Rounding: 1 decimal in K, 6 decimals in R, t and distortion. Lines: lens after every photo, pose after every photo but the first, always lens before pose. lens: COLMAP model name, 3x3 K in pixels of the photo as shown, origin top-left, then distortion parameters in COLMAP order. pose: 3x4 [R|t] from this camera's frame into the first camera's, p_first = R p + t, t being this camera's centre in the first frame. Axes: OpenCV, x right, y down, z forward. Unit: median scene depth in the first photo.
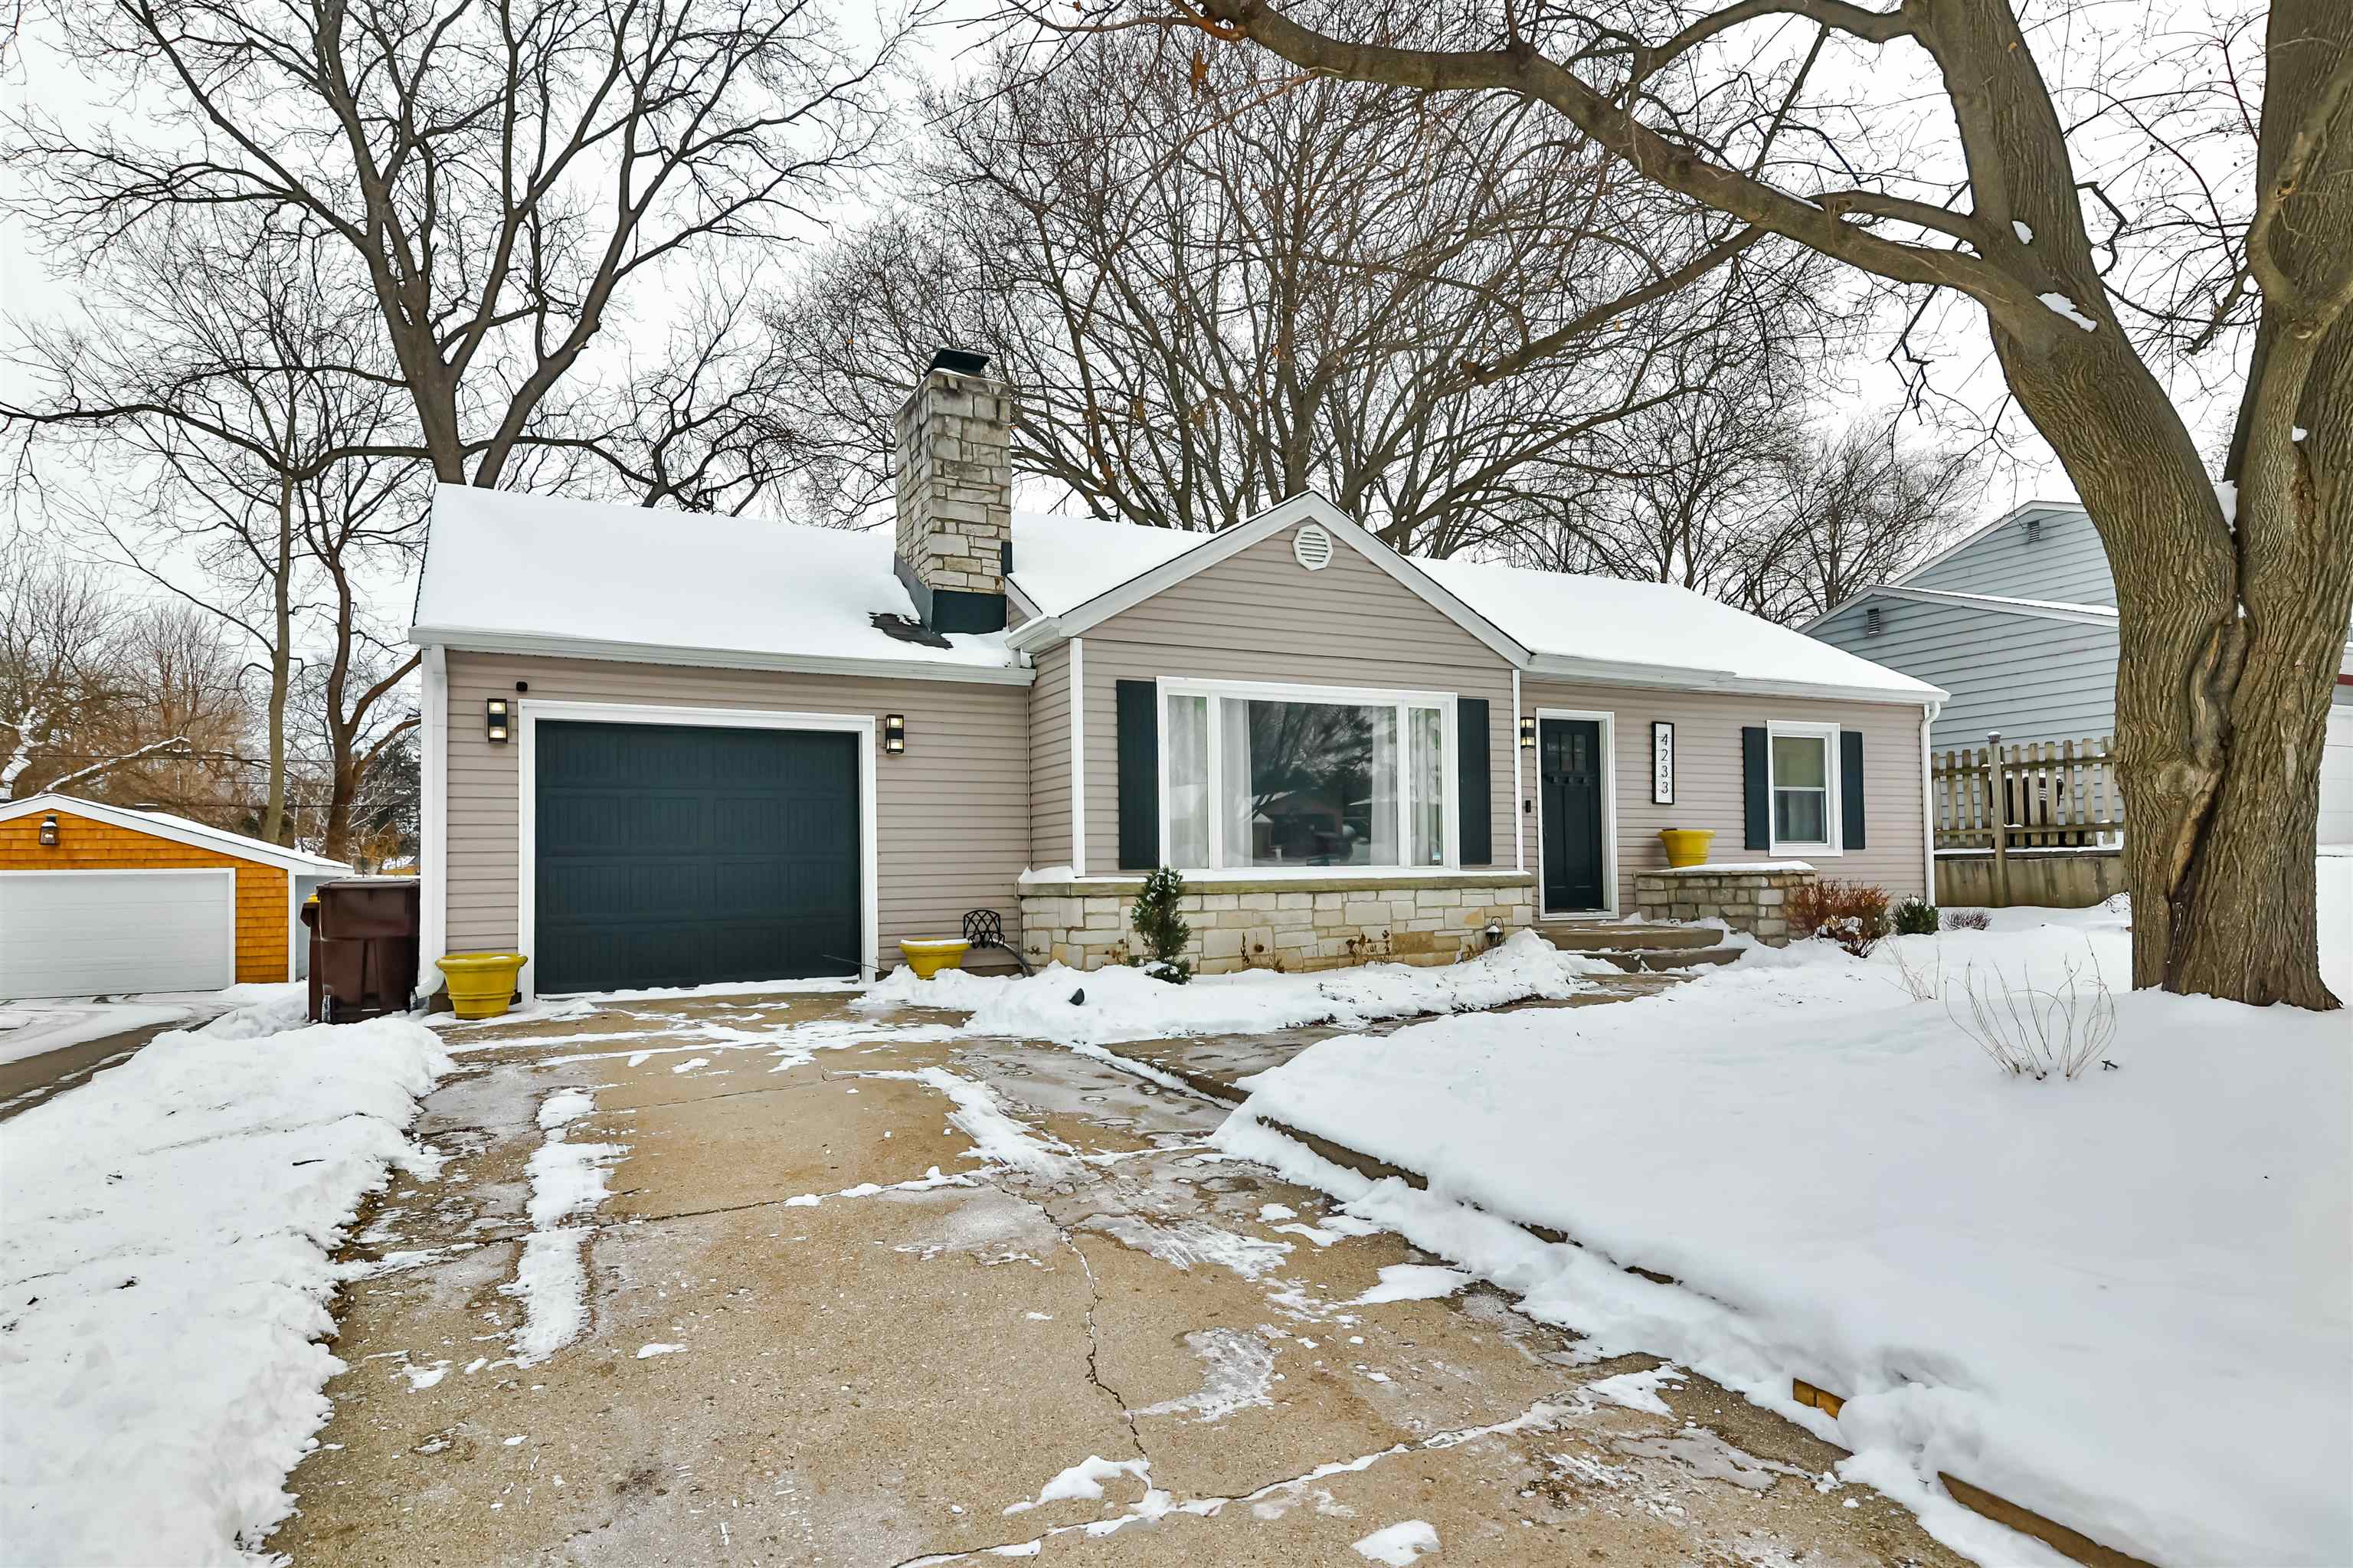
lens RADIAL K [[1298.3, 0, 1163.7], [0, 1298.3, 834.5], [0, 0, 1]] dist [0.052900, 0.000155]
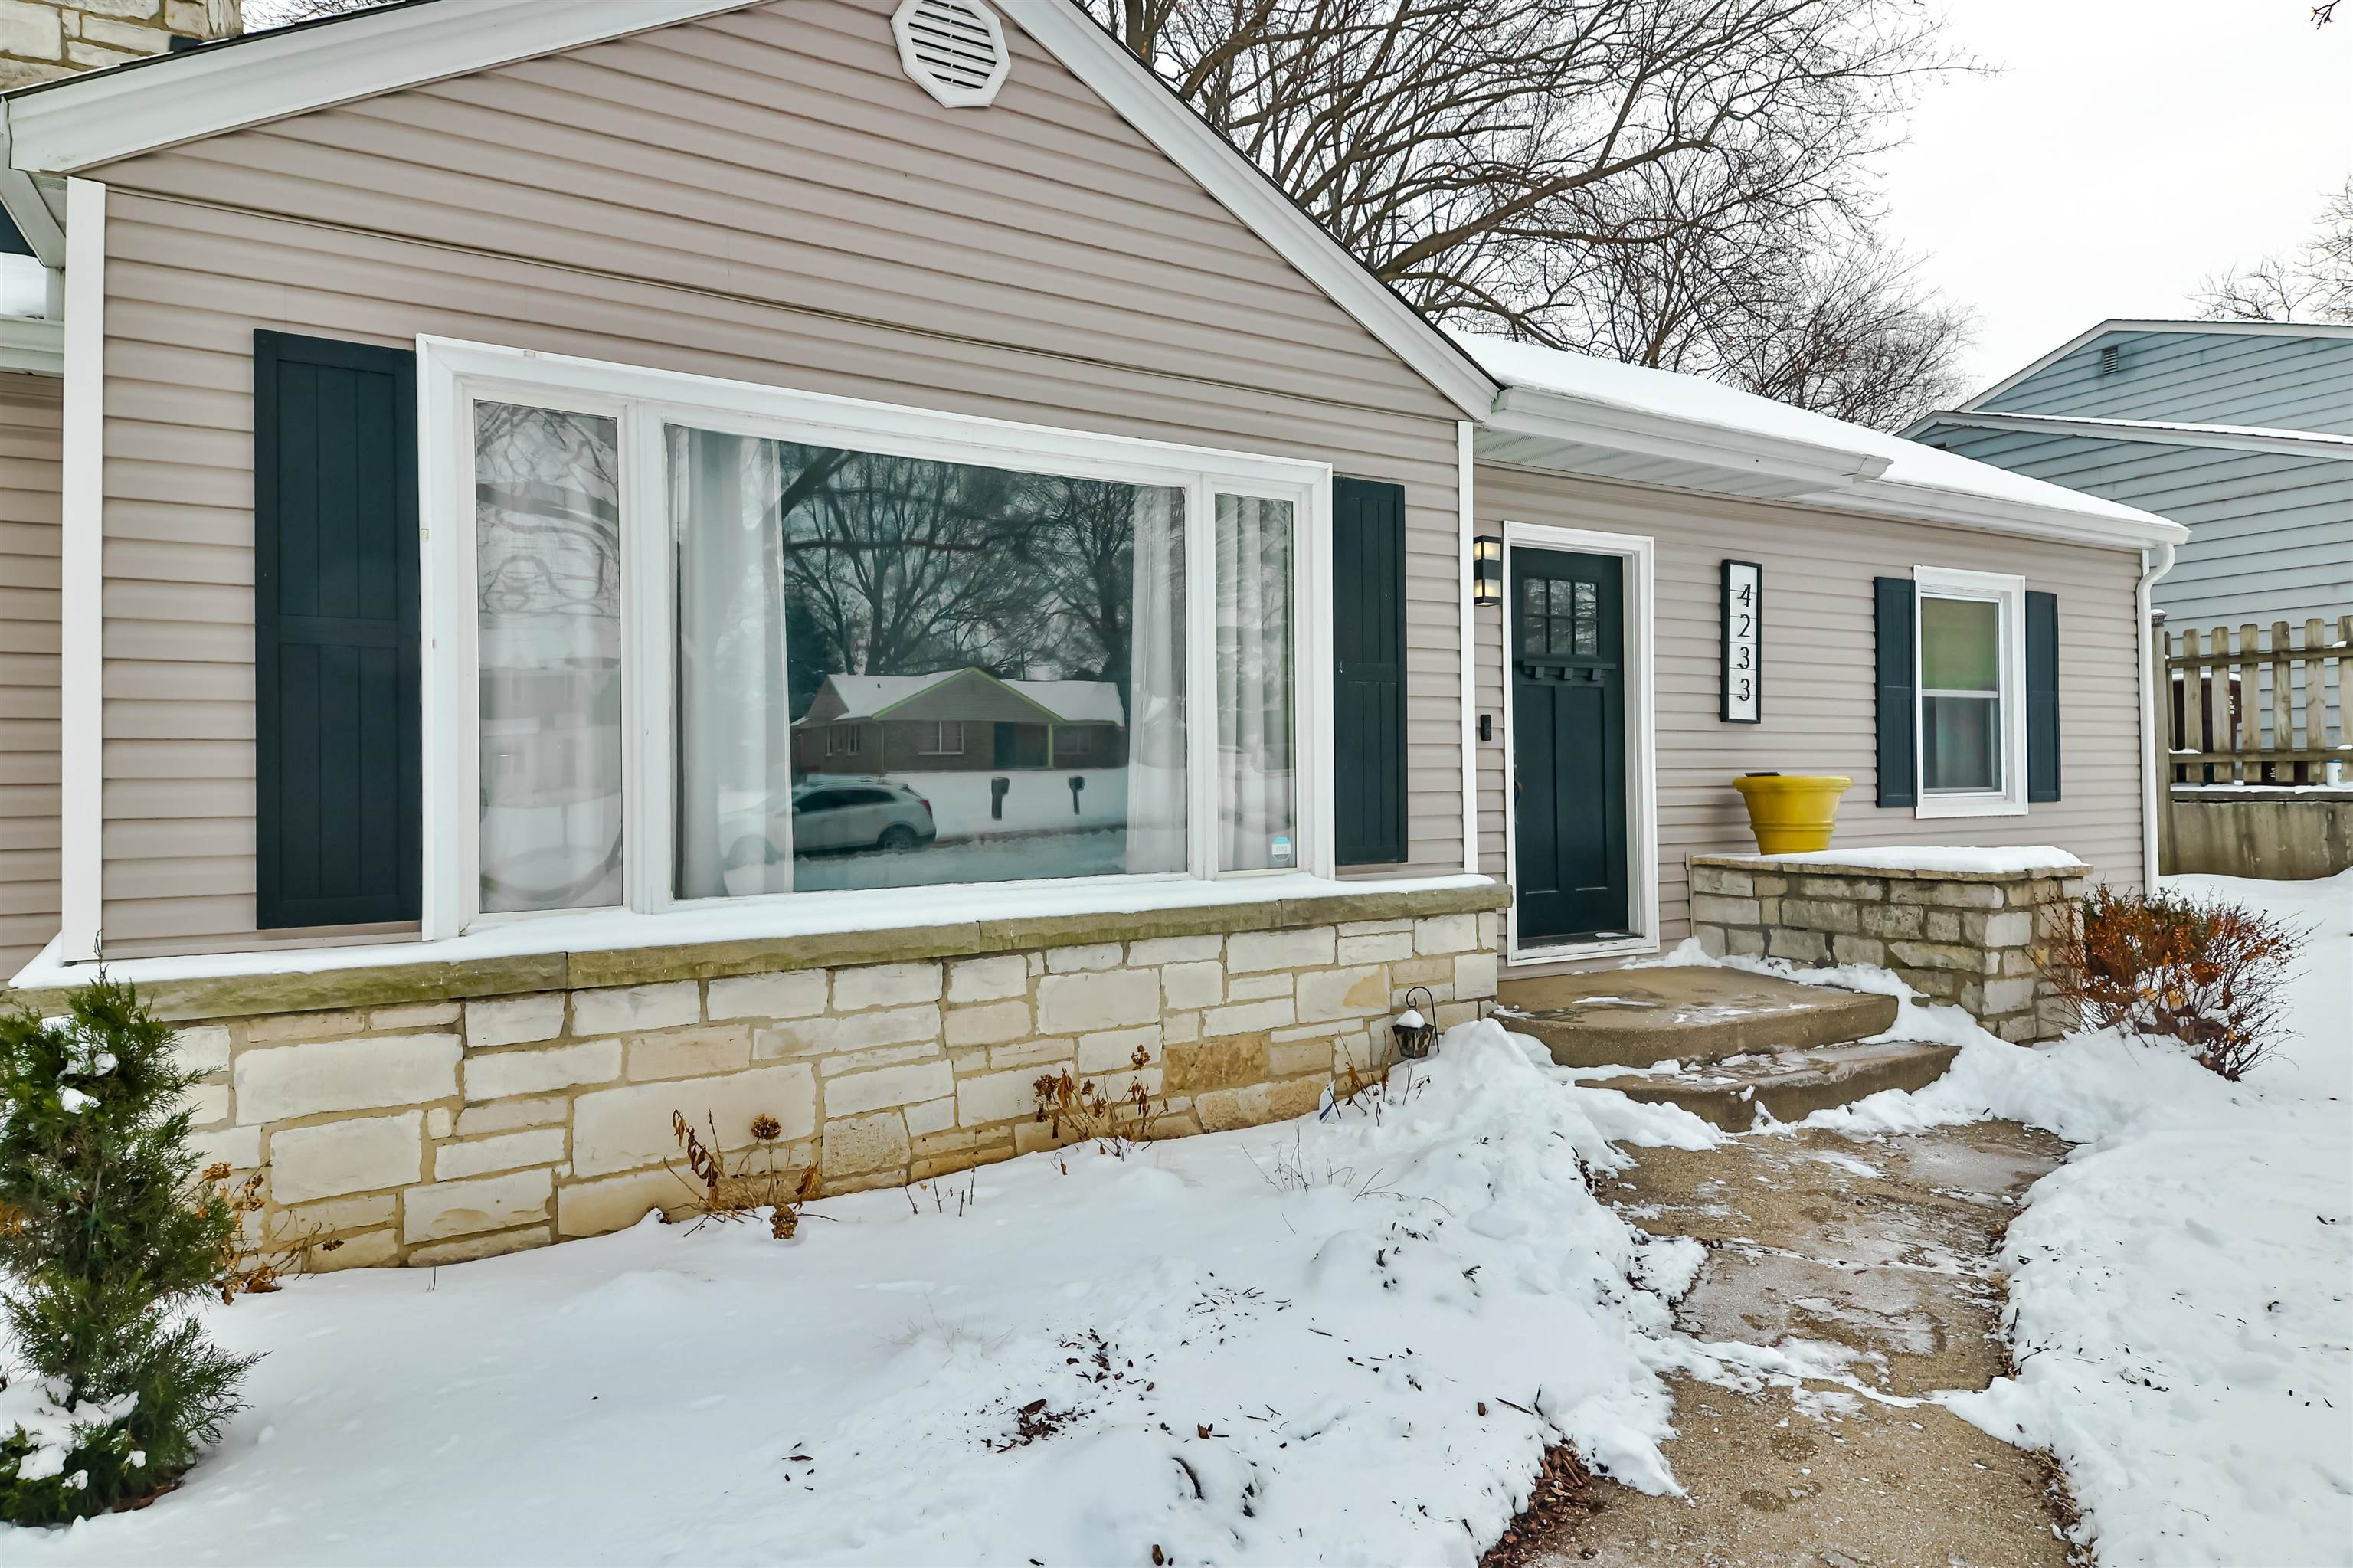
lens RADIAL K [[1298.3, 0, 1186.4], [0, 1298.3, 766.3], [0, 0, 1]] dist [0.052900, 0.000155]
pose [[0.997469, 0.003143, 0.071026, 0.142857], [-0.004806, 0.999718, 0.023247, -0.018550], [-0.070933, -0.023529, 0.997204, 0.556930]]
